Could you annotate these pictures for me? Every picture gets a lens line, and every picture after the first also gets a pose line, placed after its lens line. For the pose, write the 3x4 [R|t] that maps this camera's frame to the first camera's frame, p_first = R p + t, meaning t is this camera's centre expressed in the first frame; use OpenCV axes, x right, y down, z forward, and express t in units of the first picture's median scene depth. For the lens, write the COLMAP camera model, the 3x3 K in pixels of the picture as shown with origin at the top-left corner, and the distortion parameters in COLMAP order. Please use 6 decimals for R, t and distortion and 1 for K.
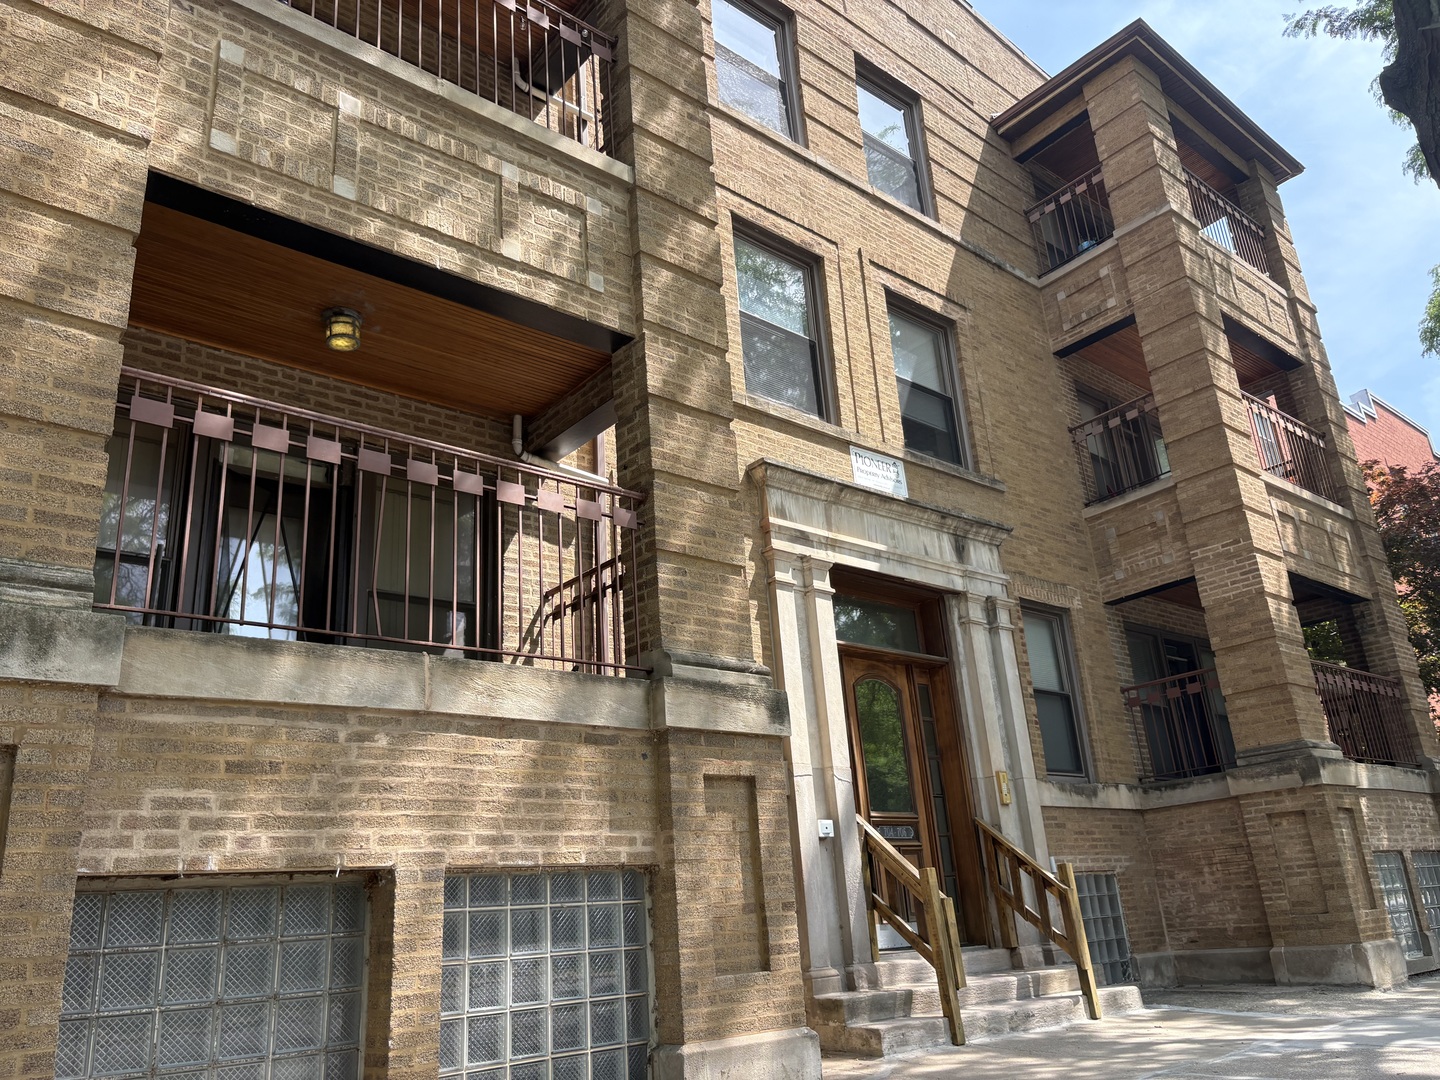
lens RADIAL K [[1106.0, 0, 720.0], [0, 1106.0, 540.0], [0, 0, 1]] dist [0.019014, 0.014493]
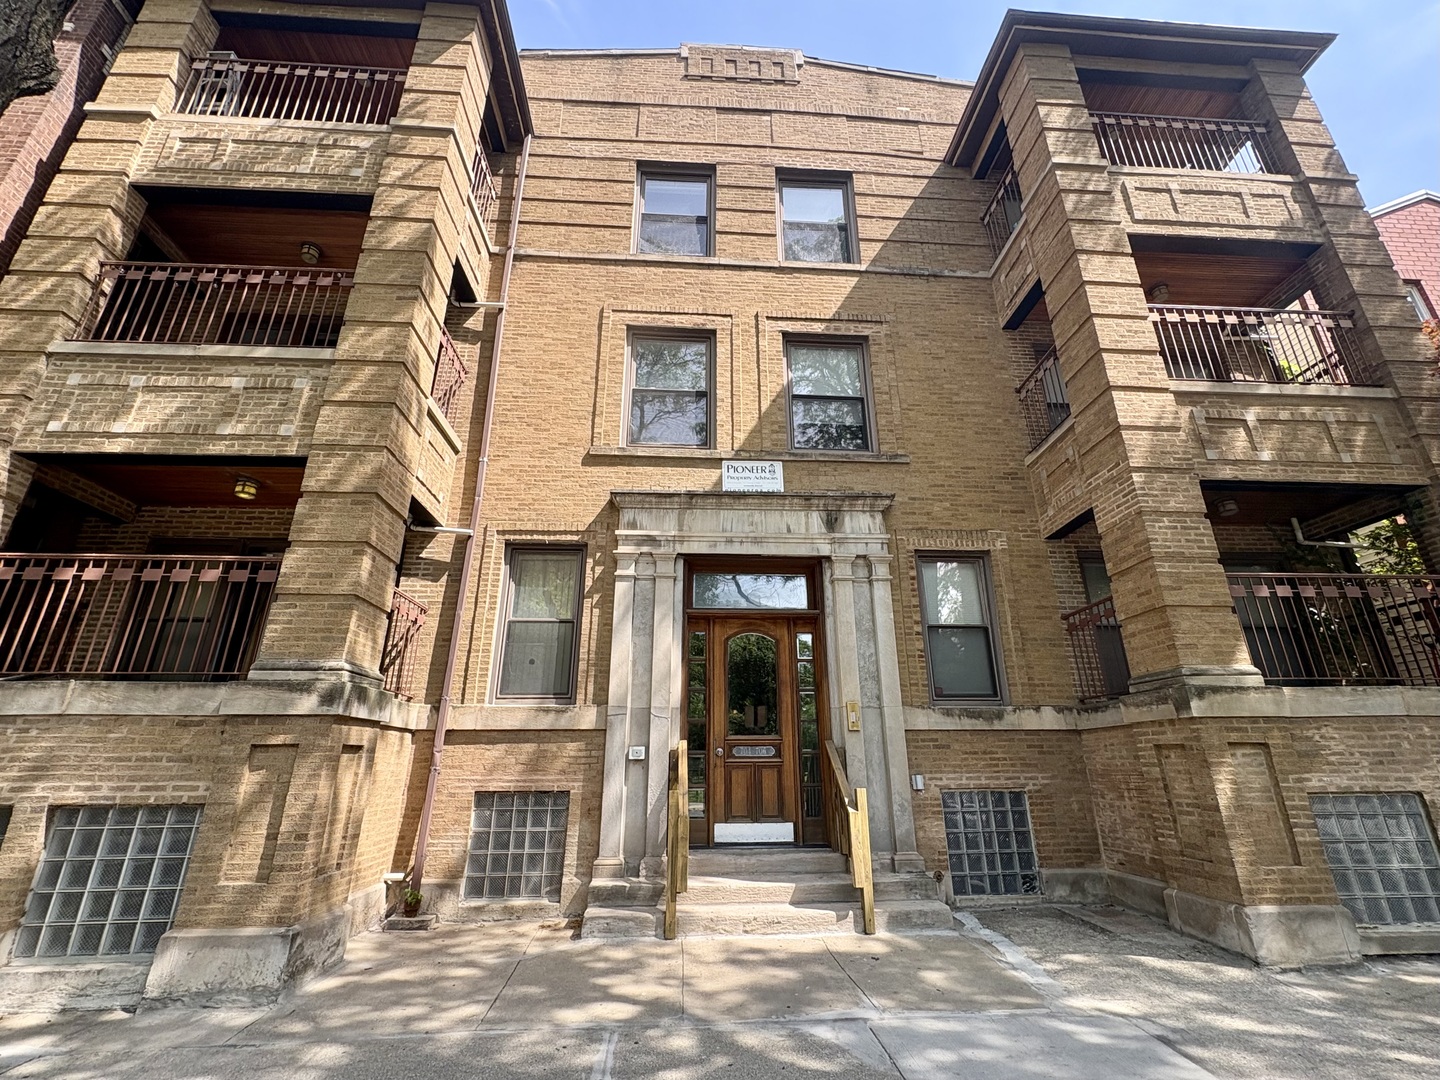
lens RADIAL K [[624.3, 0, 720.0], [0, 624.3, 540.0], [0, 0, 1]] dist [0.000558, 0.000147]
pose [[0.794550, -0.144498, -0.589754, 0.524519], [0.155652, 0.987287, -0.032196, 0.031882], [0.586909, -0.066215, 0.806941, 0.355272]]
